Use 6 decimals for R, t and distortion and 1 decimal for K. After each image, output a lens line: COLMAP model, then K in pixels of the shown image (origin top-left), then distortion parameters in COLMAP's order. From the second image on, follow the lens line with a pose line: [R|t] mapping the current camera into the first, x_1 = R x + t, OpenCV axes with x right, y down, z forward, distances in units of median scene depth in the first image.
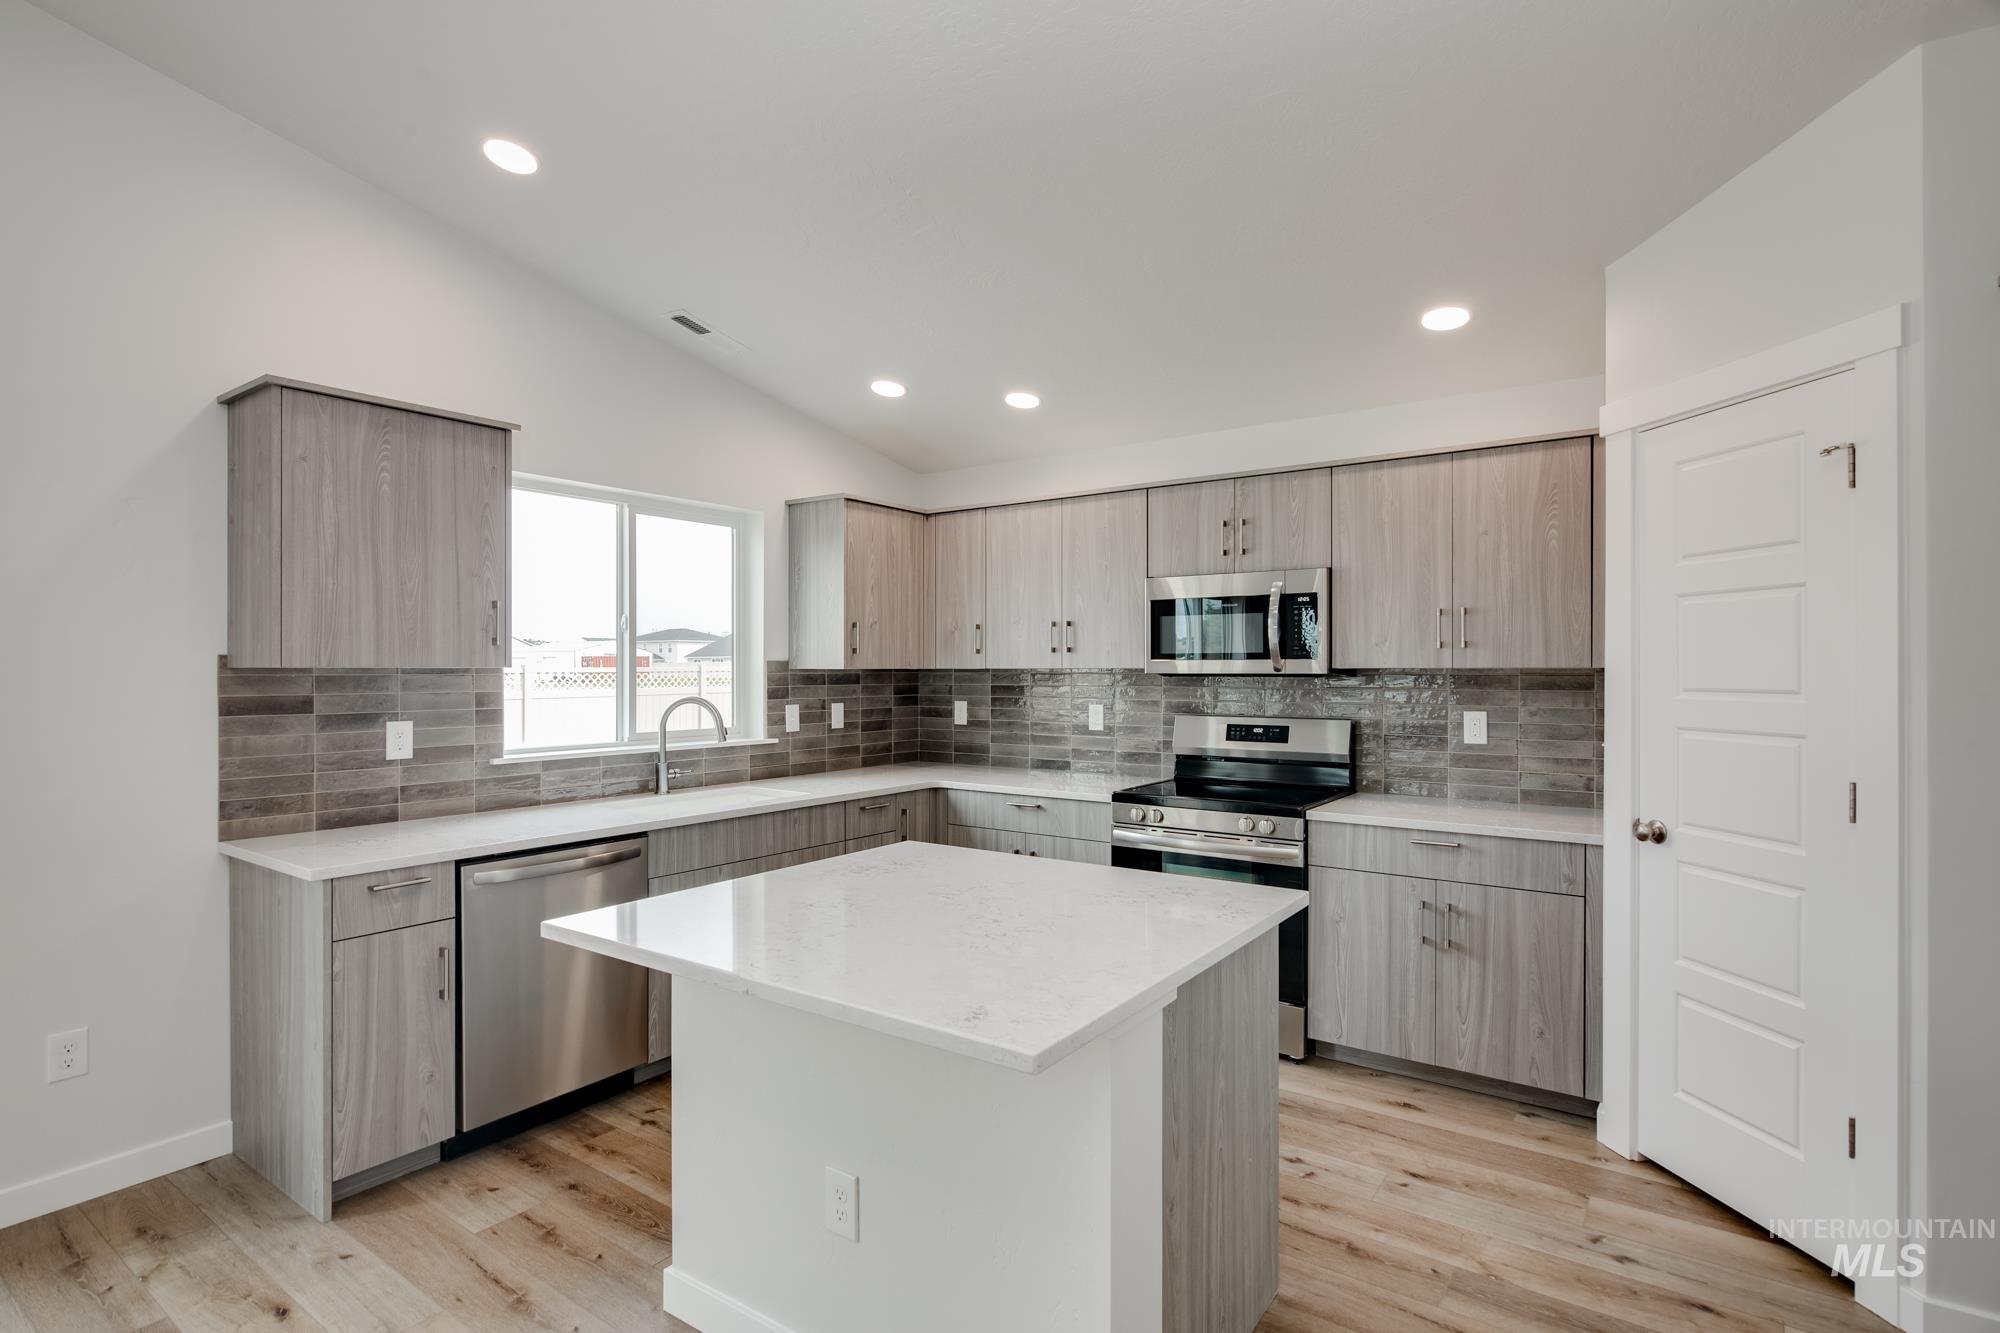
lens RADIAL K [[768.2, 0, 1117.5], [0, 768.2, 668.5], [0, 0, 1]] dist [0.000594, -0.000038]
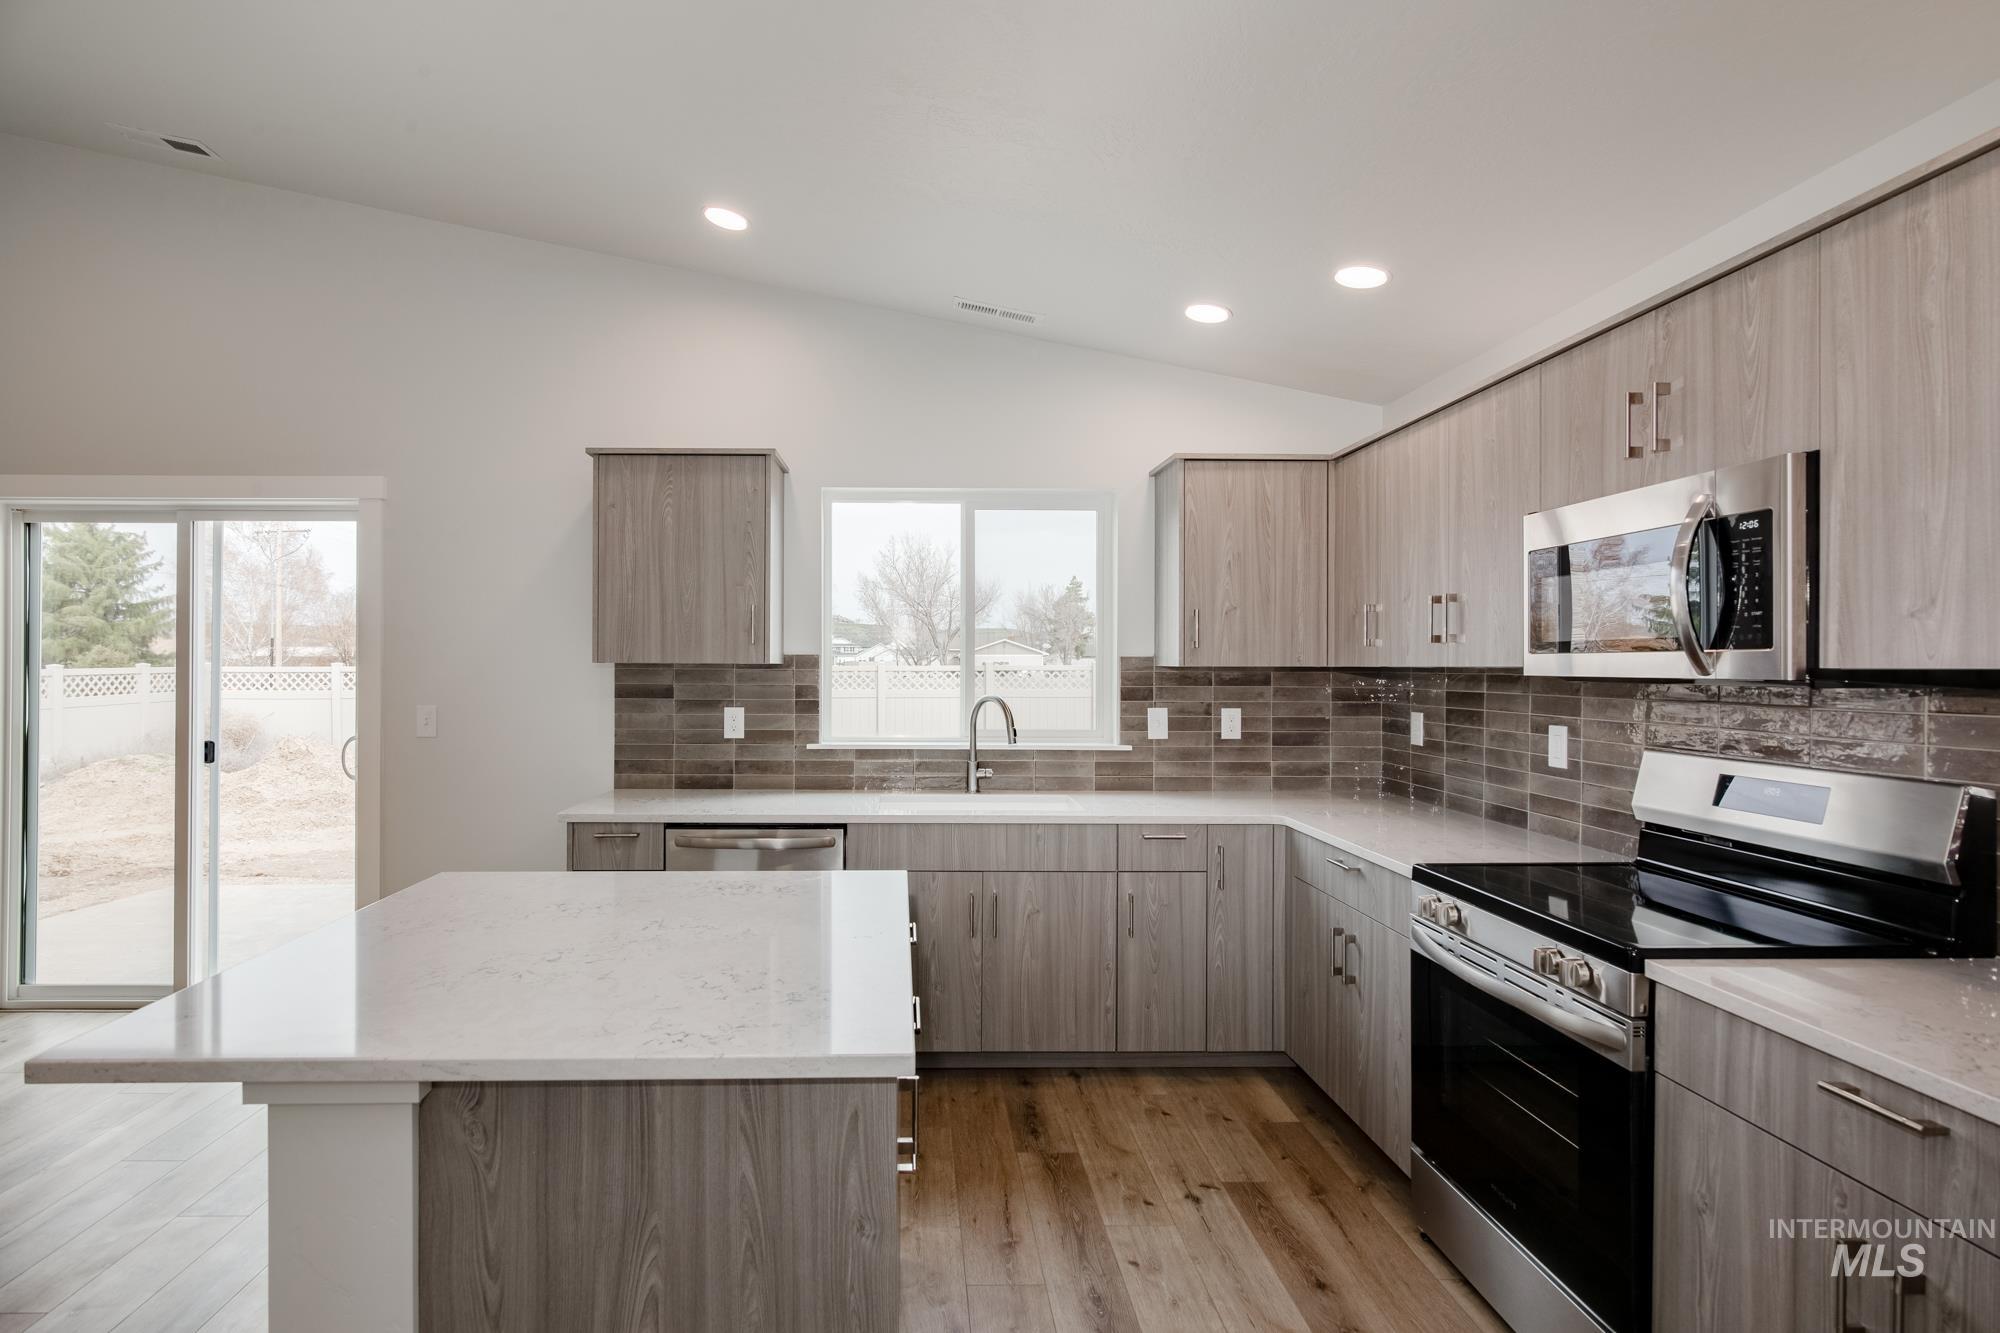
lens RADIAL K [[972.1, 0, 1166.0], [0, 972.1, 666.5], [0, 0, 1]] dist [-0.001355, -0.000205]
pose [[0.668491, 0.003879, -0.743710, 0.456981], [-0.004234, 0.999990, 0.001409, -0.000878], [0.743708, 0.002207, 0.668501, 0.325716]]
